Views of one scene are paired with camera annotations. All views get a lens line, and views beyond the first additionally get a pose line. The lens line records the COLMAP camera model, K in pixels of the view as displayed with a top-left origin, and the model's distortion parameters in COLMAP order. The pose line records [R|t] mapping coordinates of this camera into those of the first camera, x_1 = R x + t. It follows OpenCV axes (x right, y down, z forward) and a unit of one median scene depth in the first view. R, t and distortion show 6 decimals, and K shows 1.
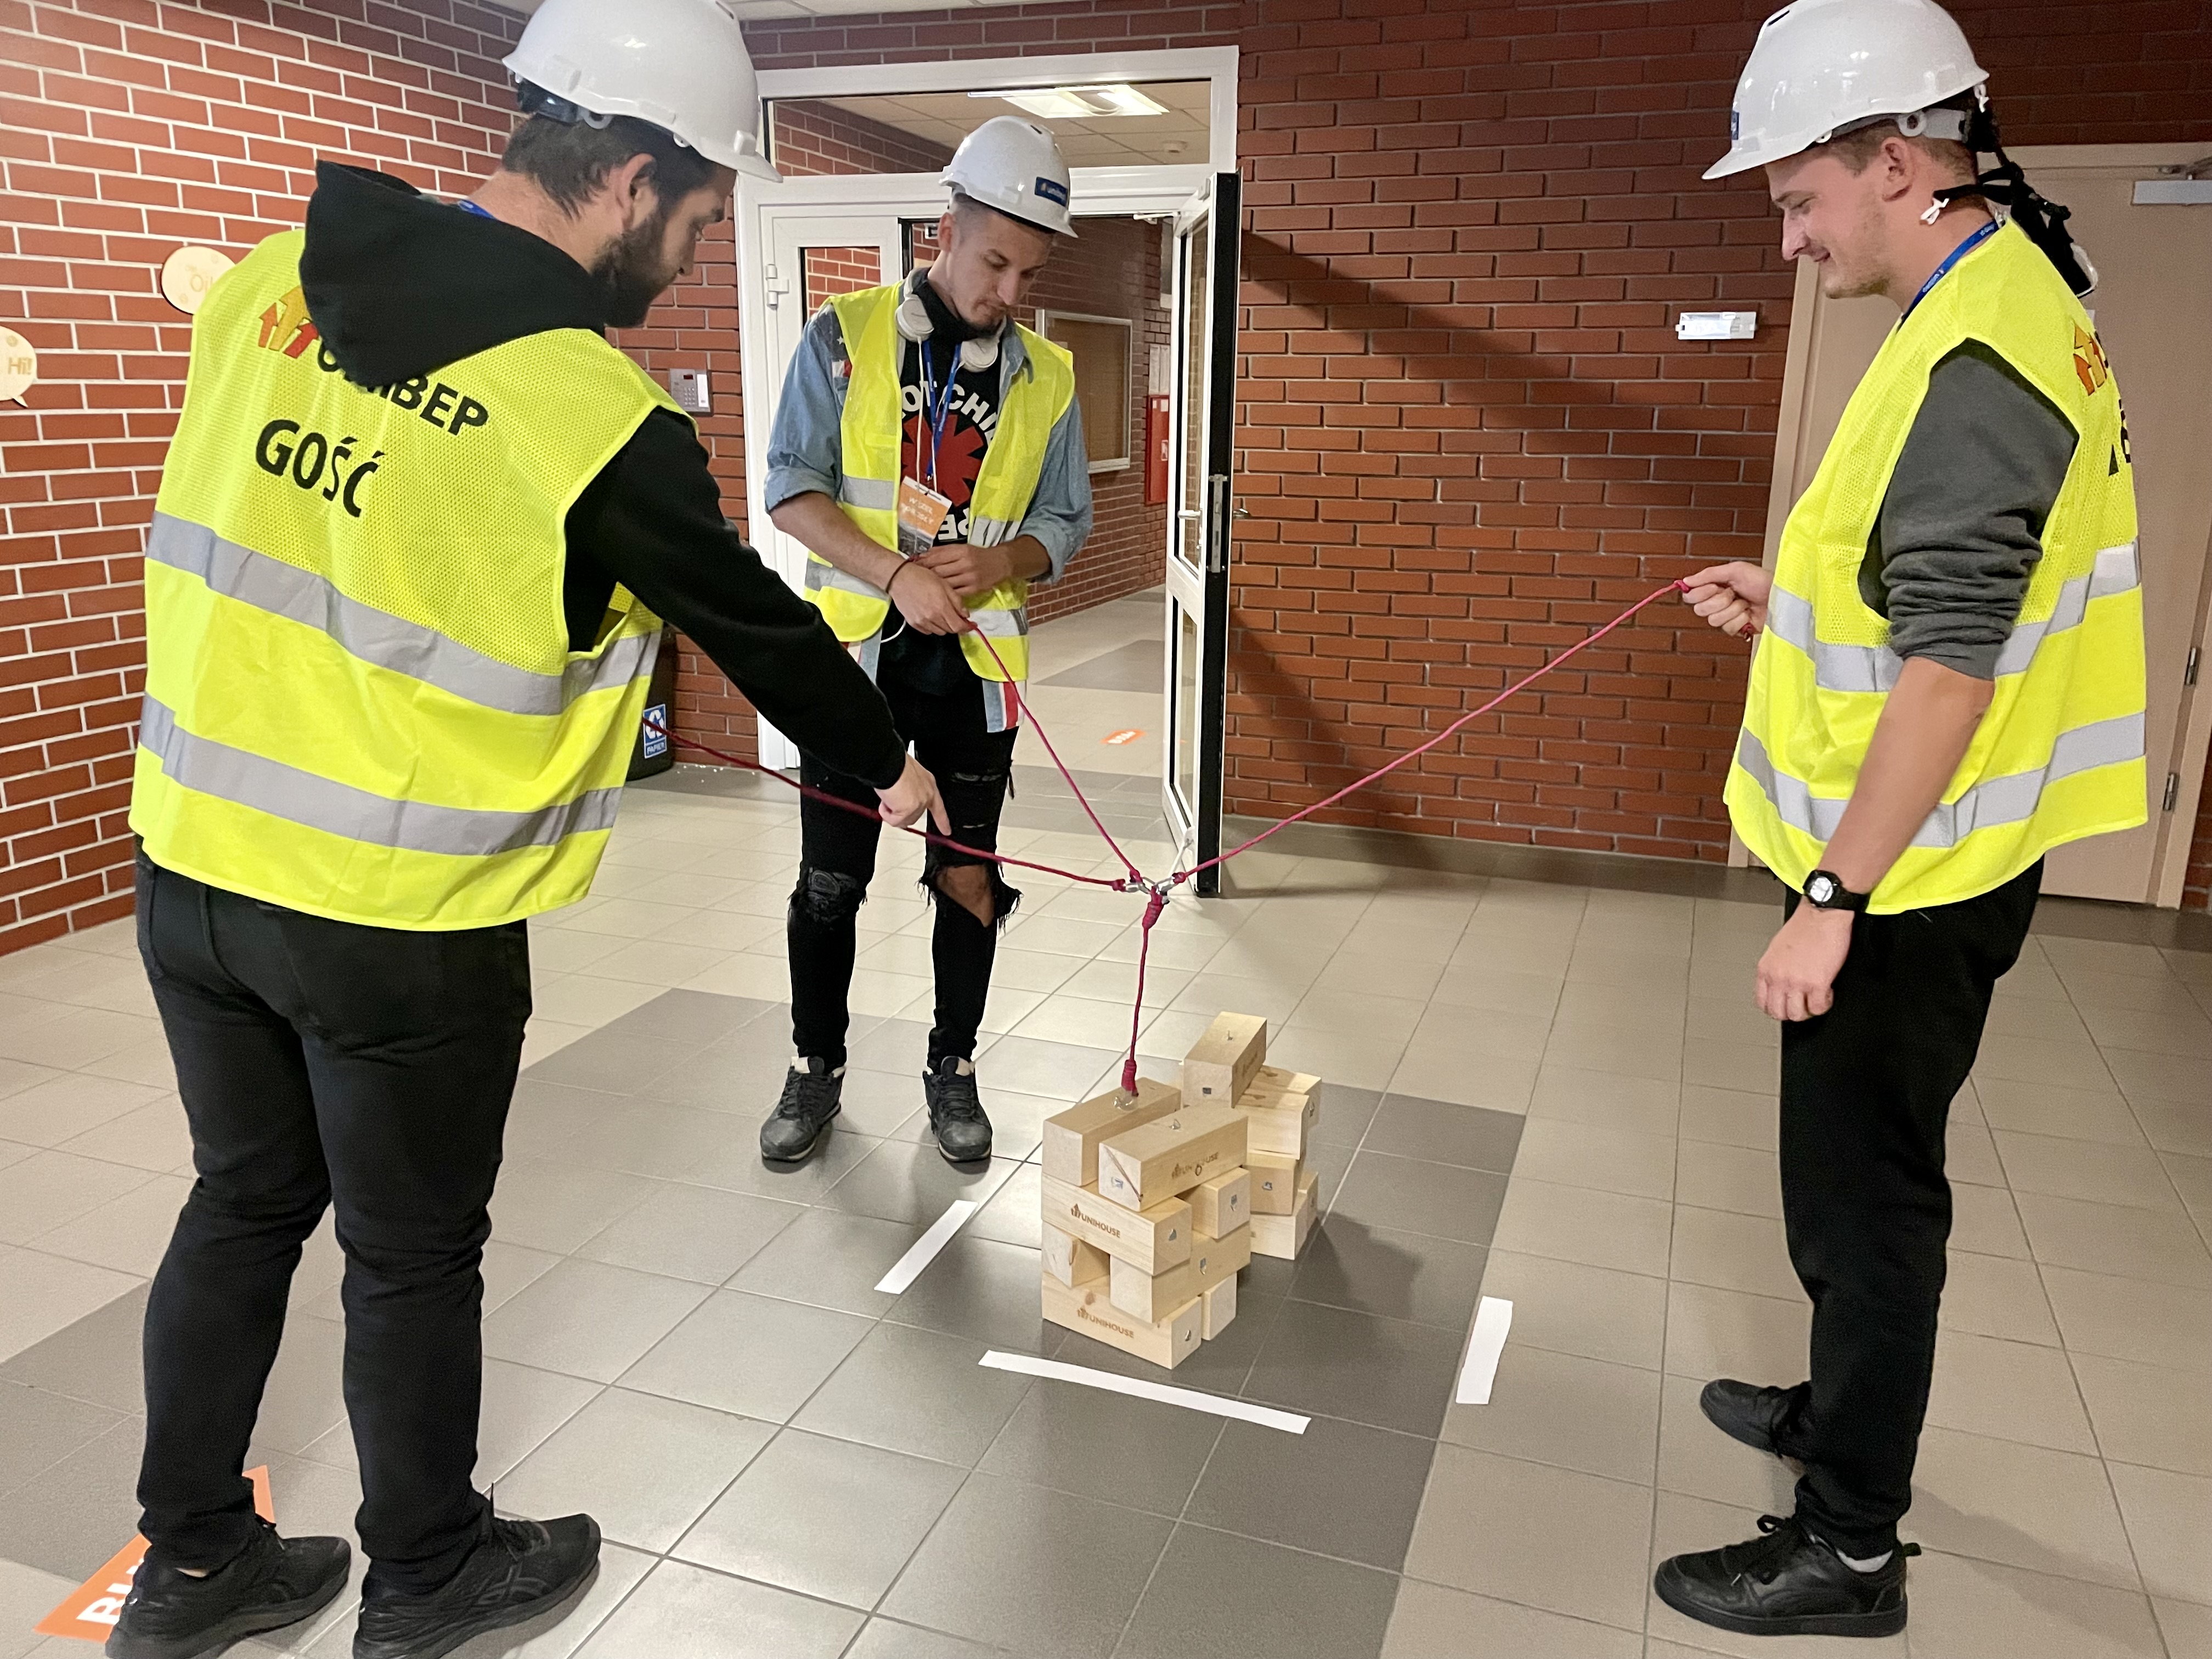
lens RADIAL K [[1674.6, 0, 1105.6], [0, 1674.6, 859.6], [0, 0, 1]] dist [0.000958, 0.006227]
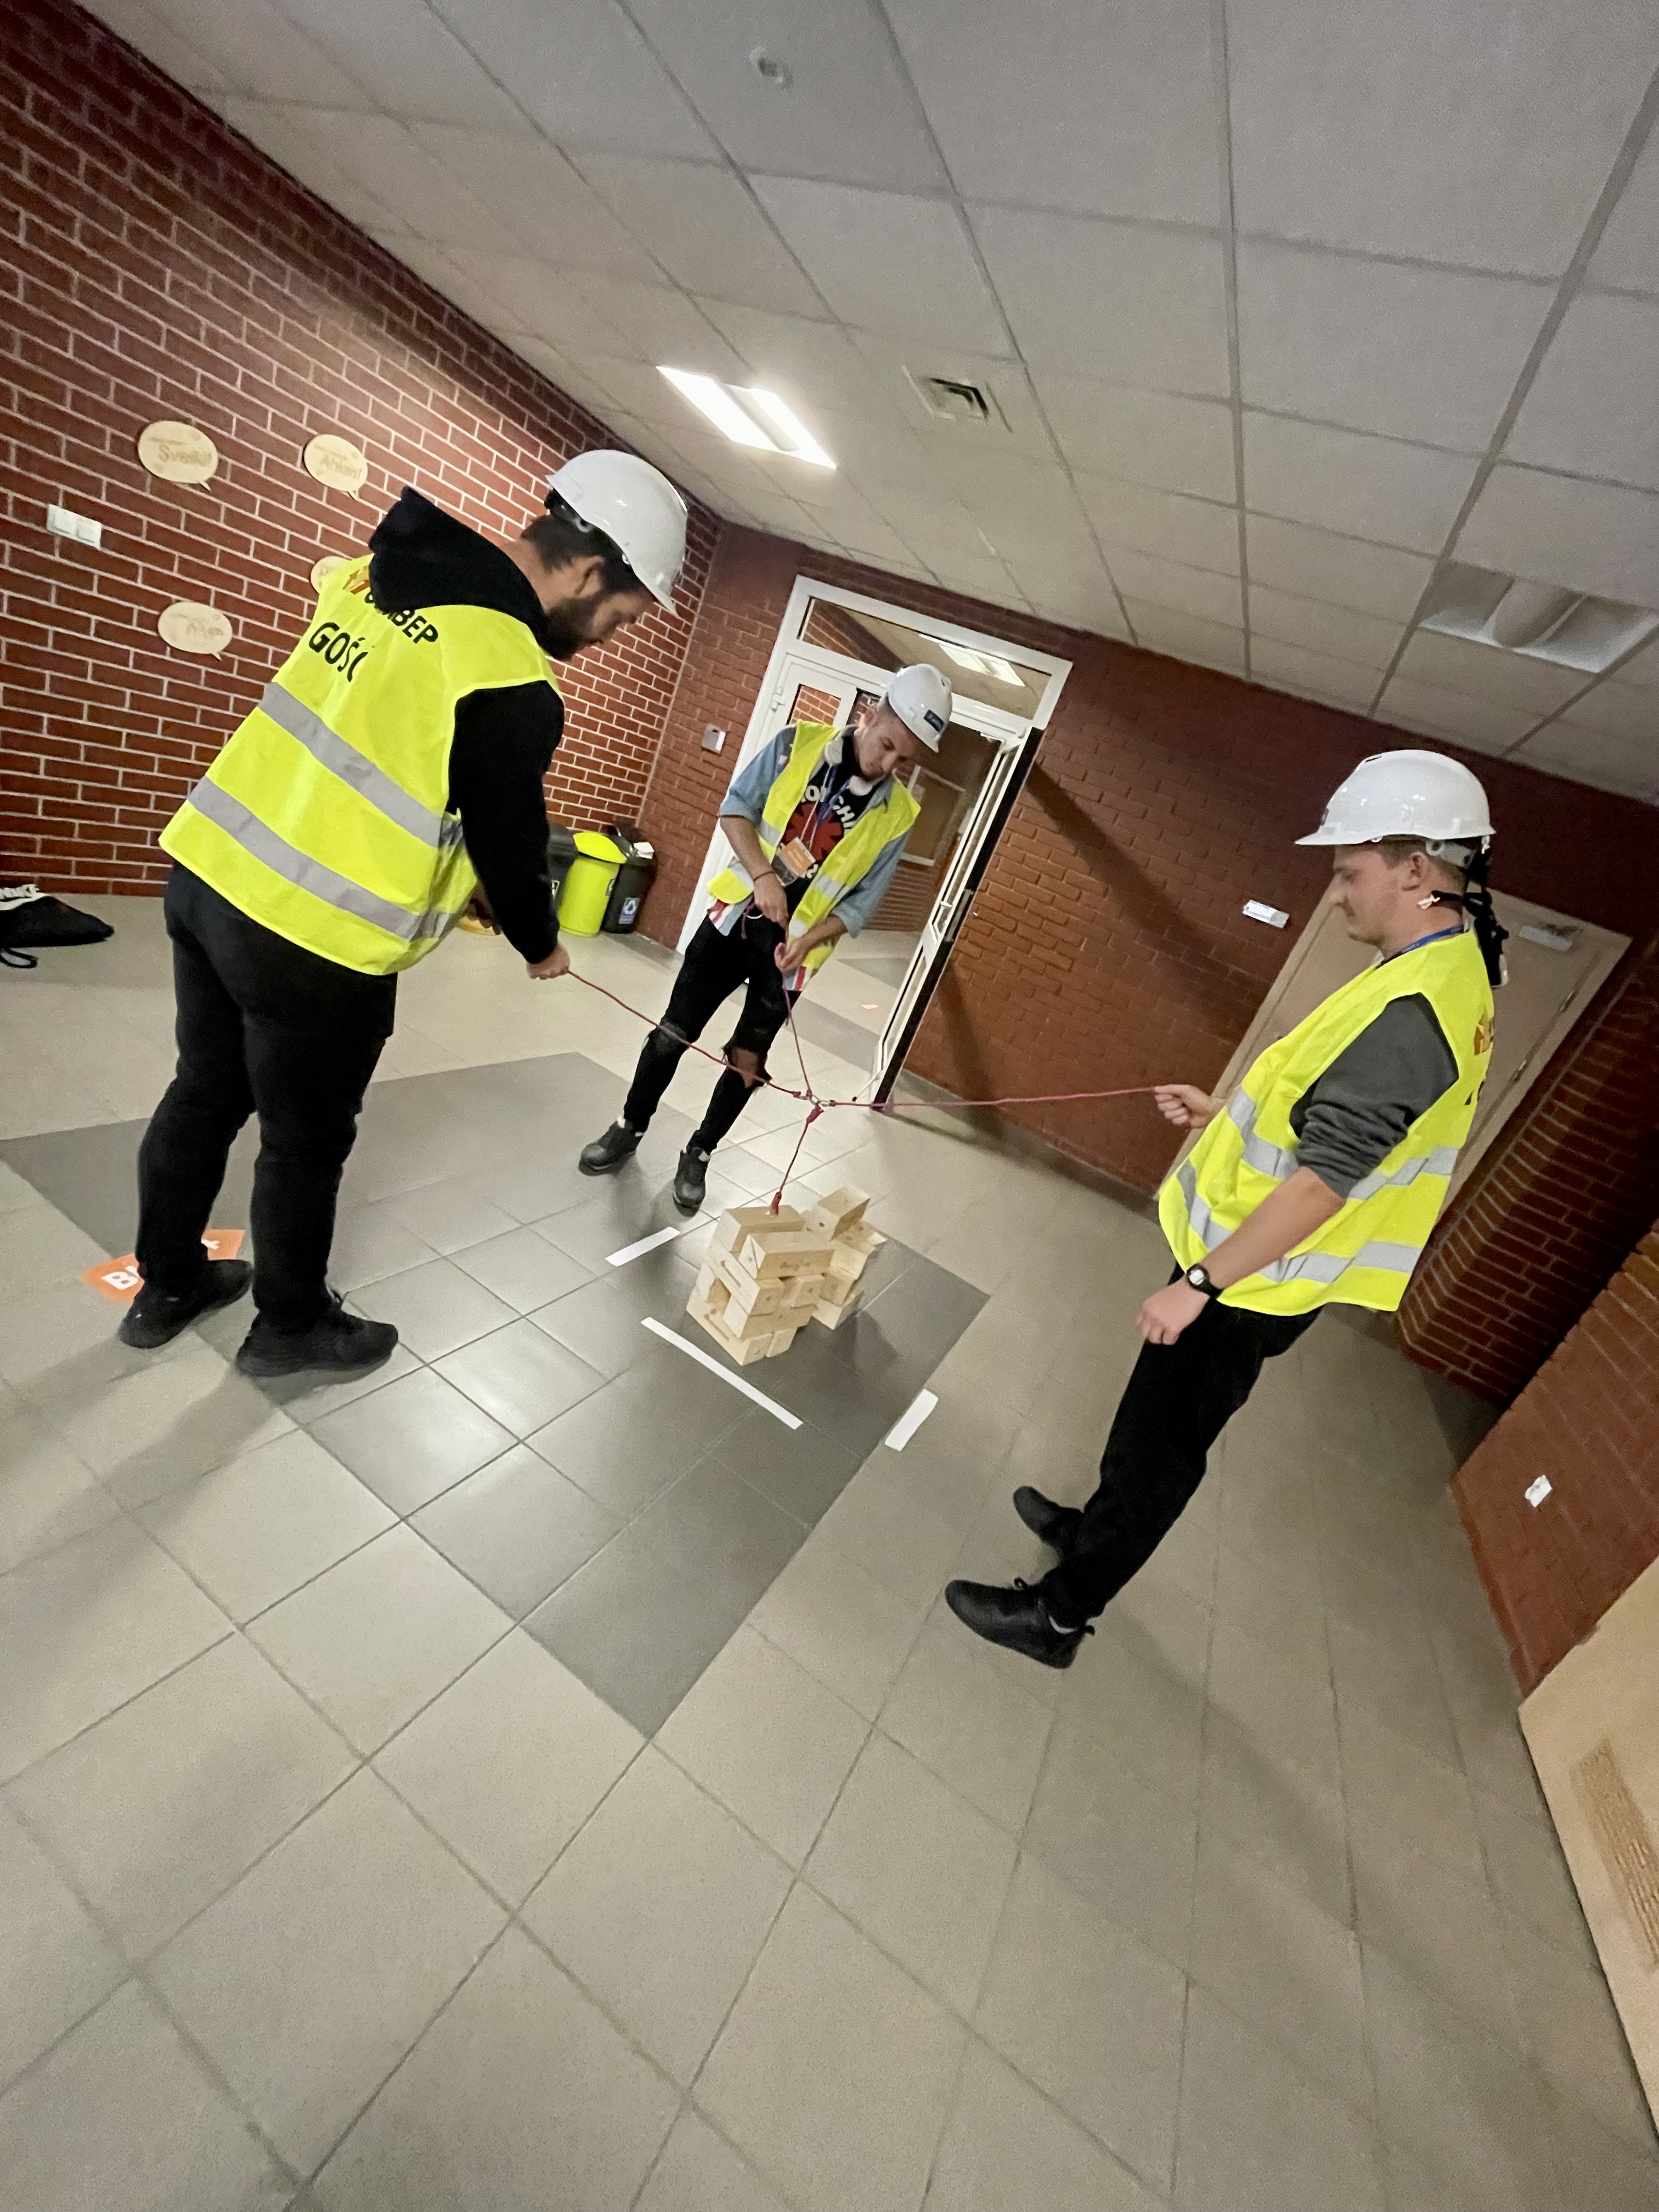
lens RADIAL K [[873.9, 0, 841.4], [0, 873.9, 1115.2], [0, 0, 1]] dist [-0.009243, -0.000168]
pose [[0.928038, 0.372399, 0.007963, 0.031018], [-0.372151, 0.926089, 0.062148, -0.032331], [0.015769, -0.060639, 0.998035, 0.104452]]
